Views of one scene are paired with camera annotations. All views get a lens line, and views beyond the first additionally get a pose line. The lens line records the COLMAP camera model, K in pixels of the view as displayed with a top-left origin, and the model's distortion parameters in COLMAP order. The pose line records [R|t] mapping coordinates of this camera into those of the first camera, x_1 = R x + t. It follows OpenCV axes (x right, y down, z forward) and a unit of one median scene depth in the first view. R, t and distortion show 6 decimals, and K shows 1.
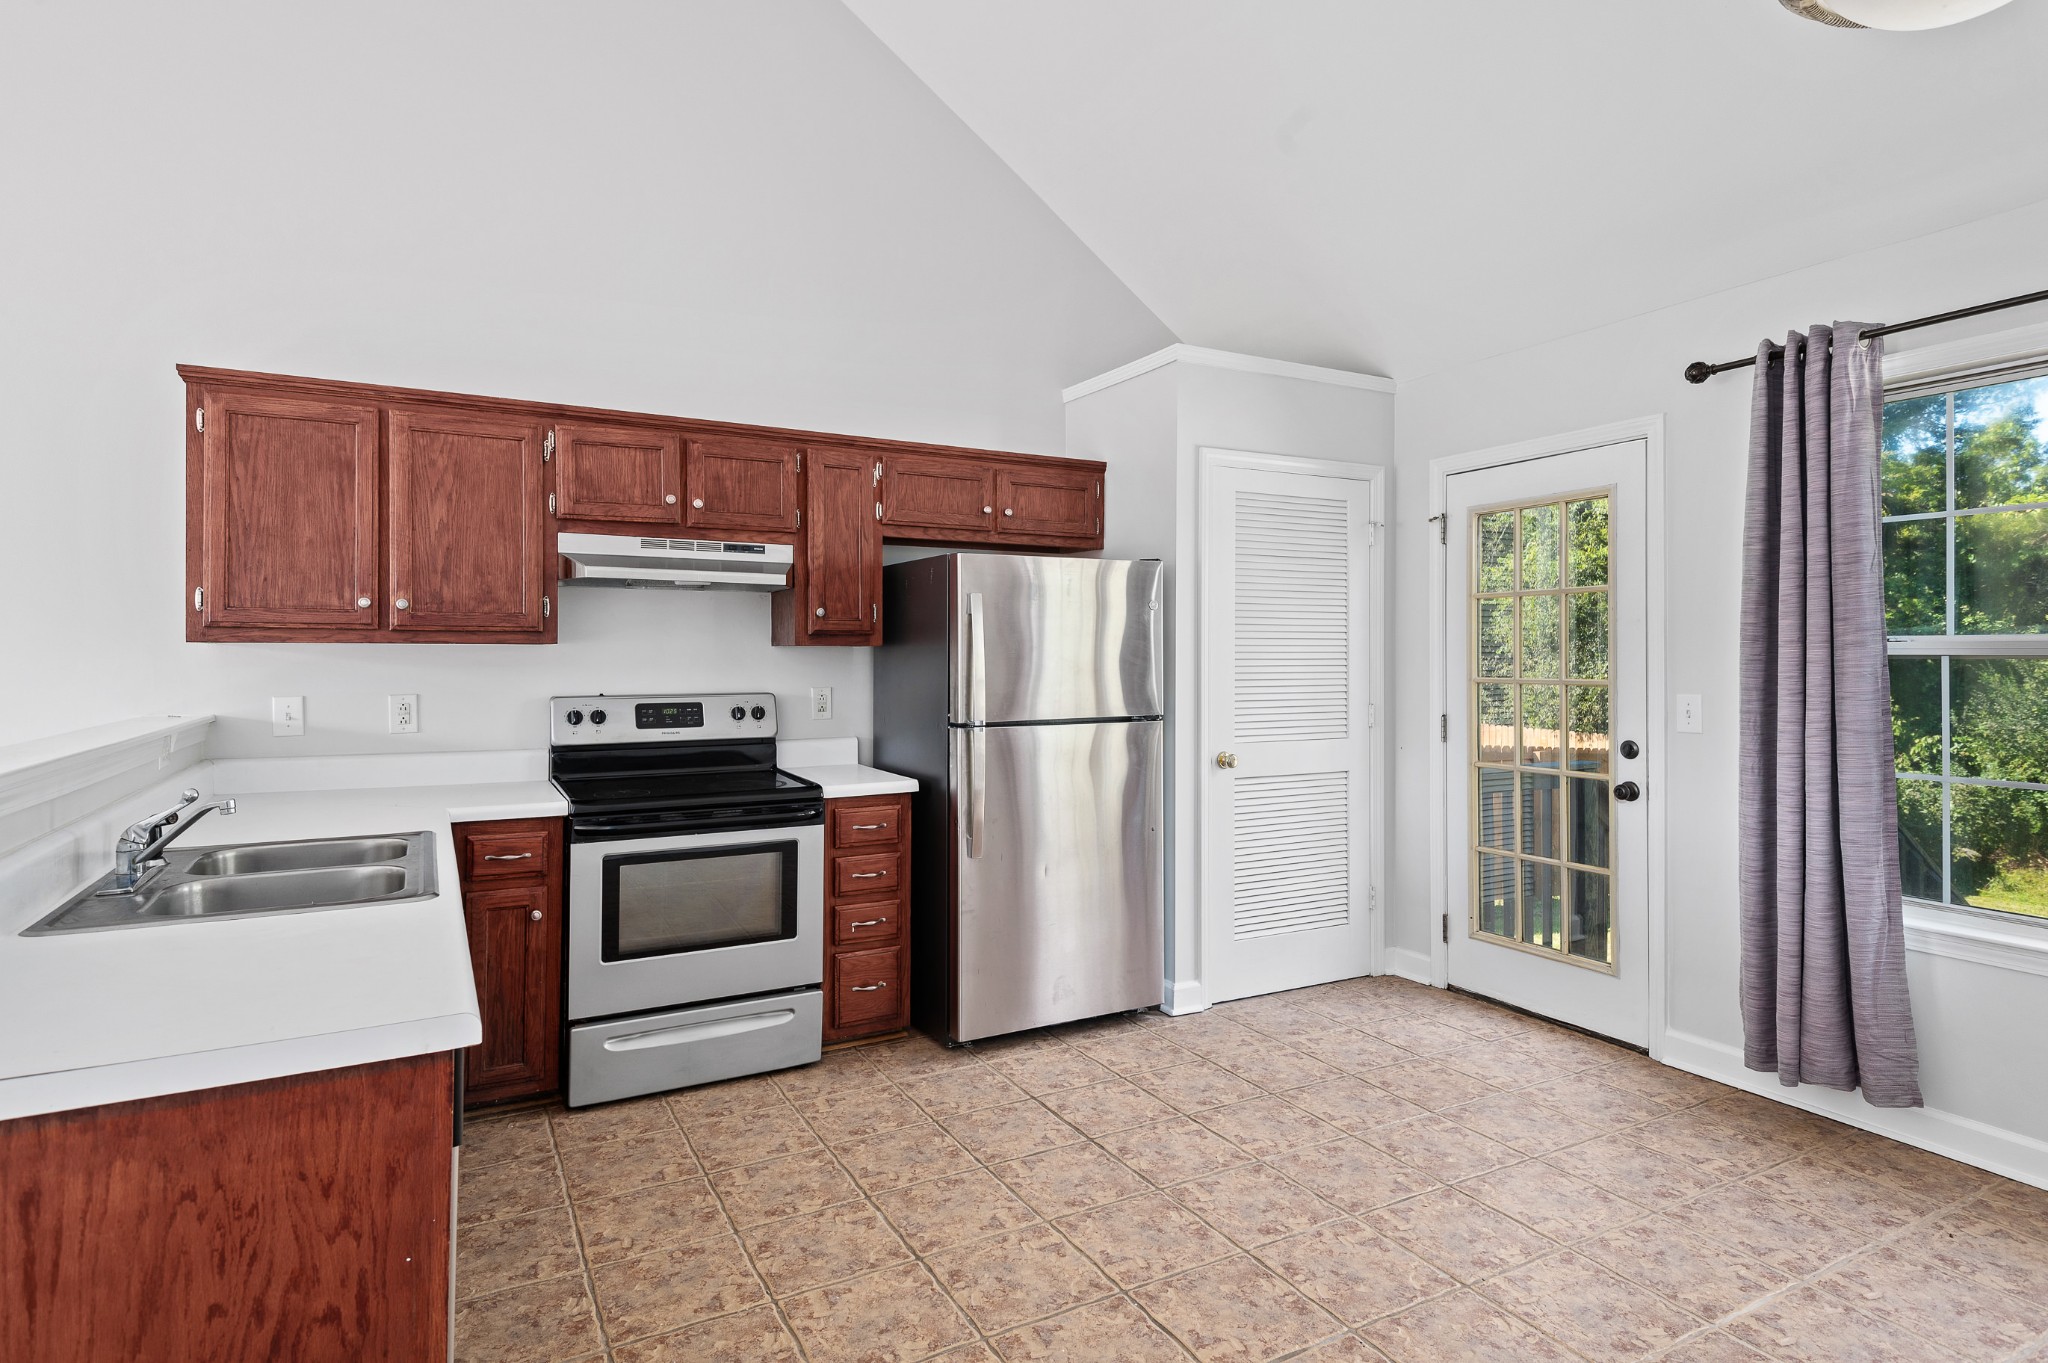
lens RADIAL K [[1100.8, 0, 1027.8], [0, 1100.8, 657.3], [0, 0, 1]] dist [0.084905, -0.075101]
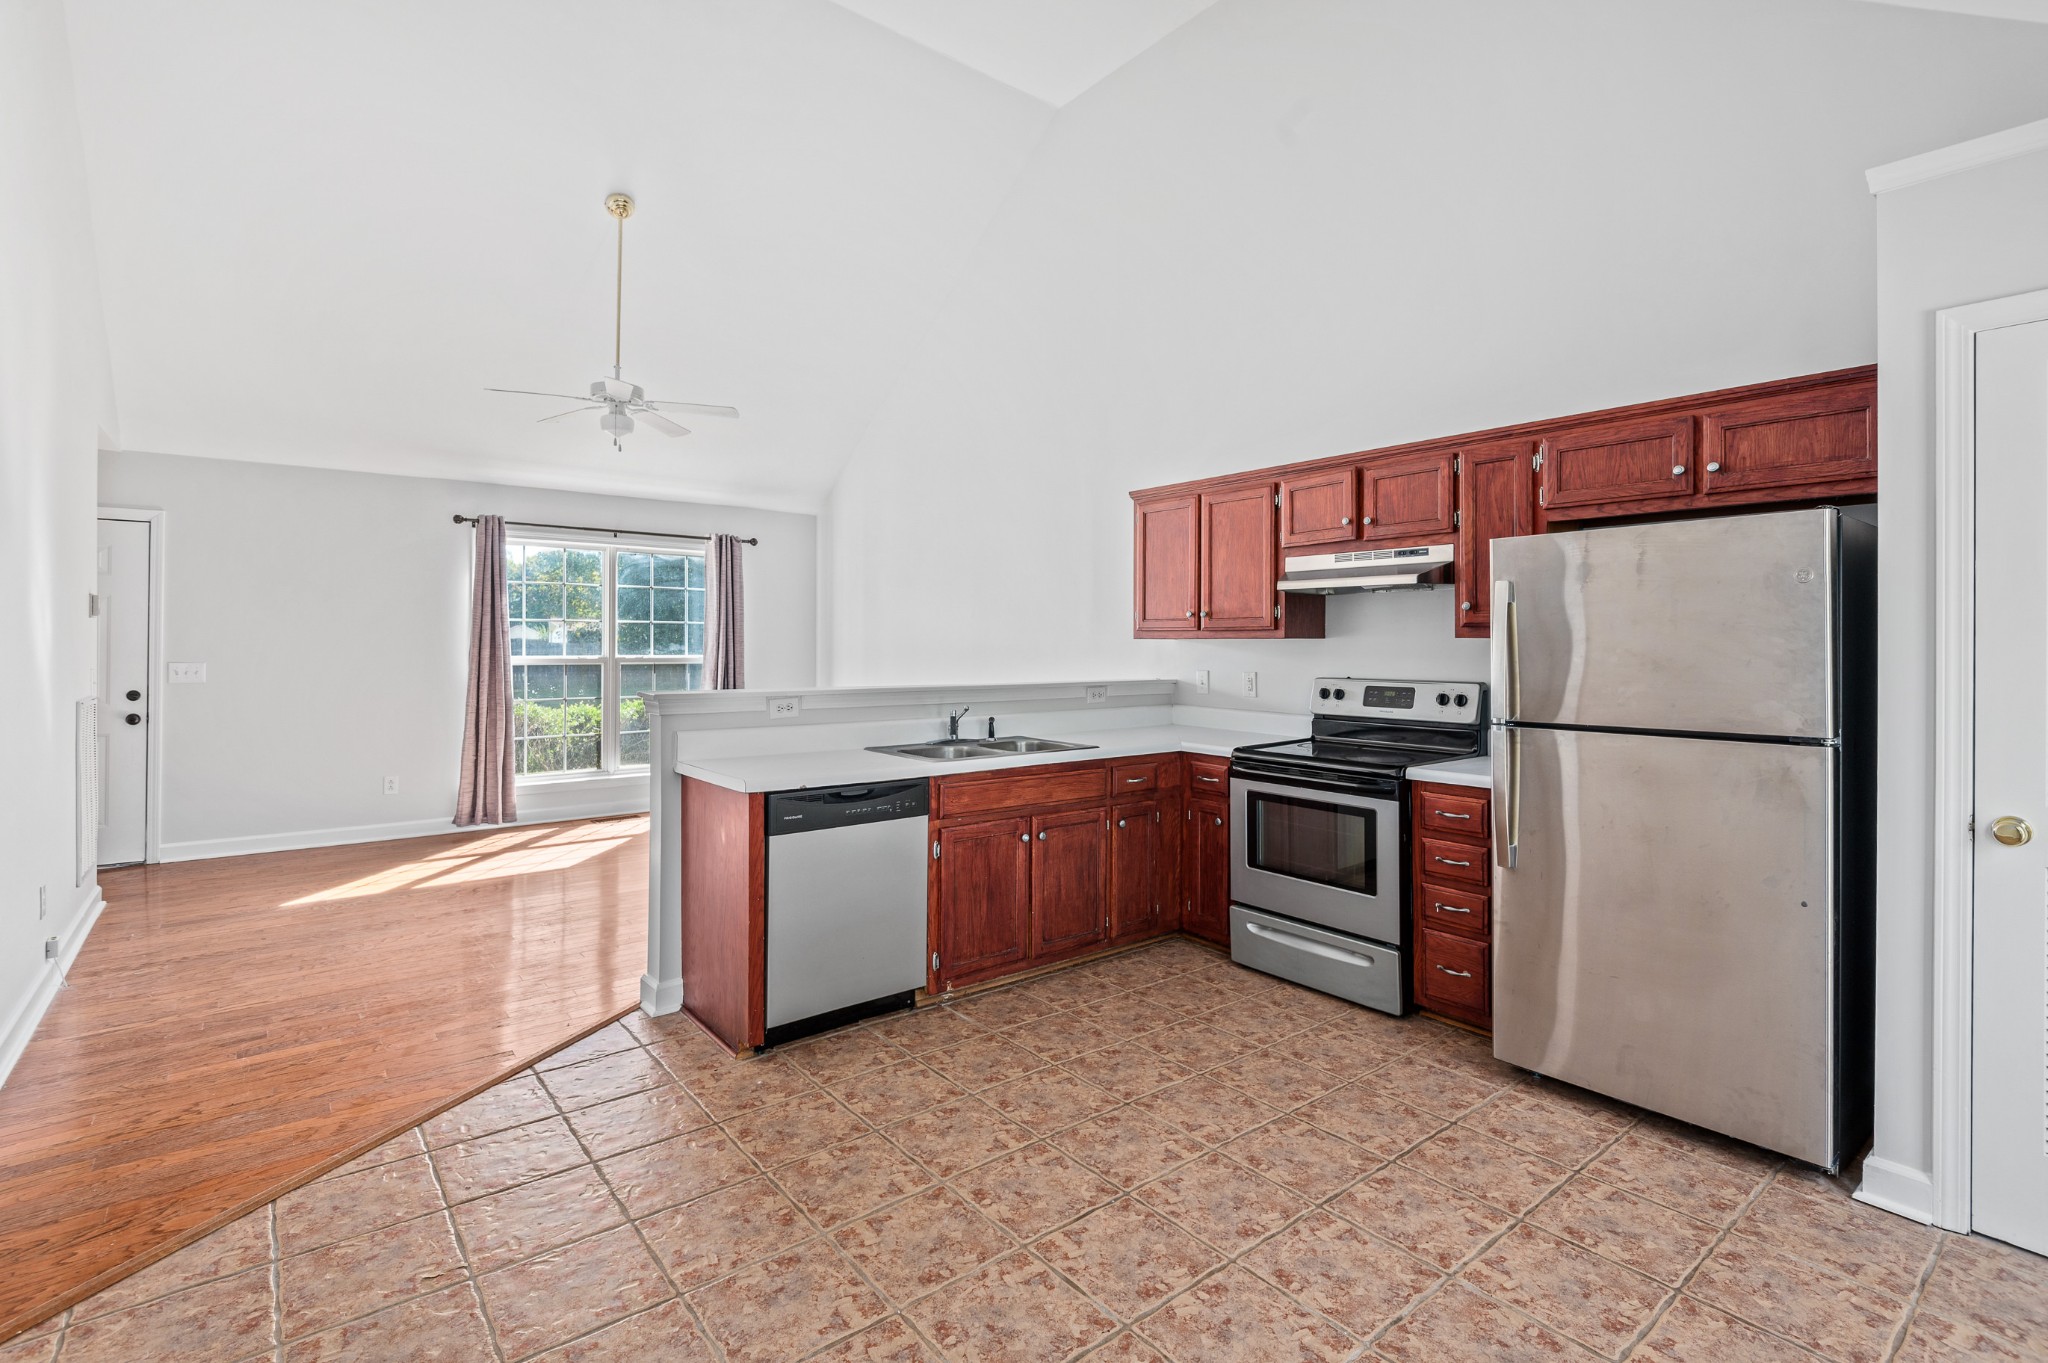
lens RADIAL K [[961.9, 0, 1021.9], [0, 961.9, 636.2], [0, 0, 1]] dist [-0.001331, -0.001412]
pose [[0.163272, -0.008987, -0.986540, 0.703849], [-0.005145, 0.999937, -0.009960, -0.001000], [0.986568, 0.006702, 0.163216, 0.484427]]
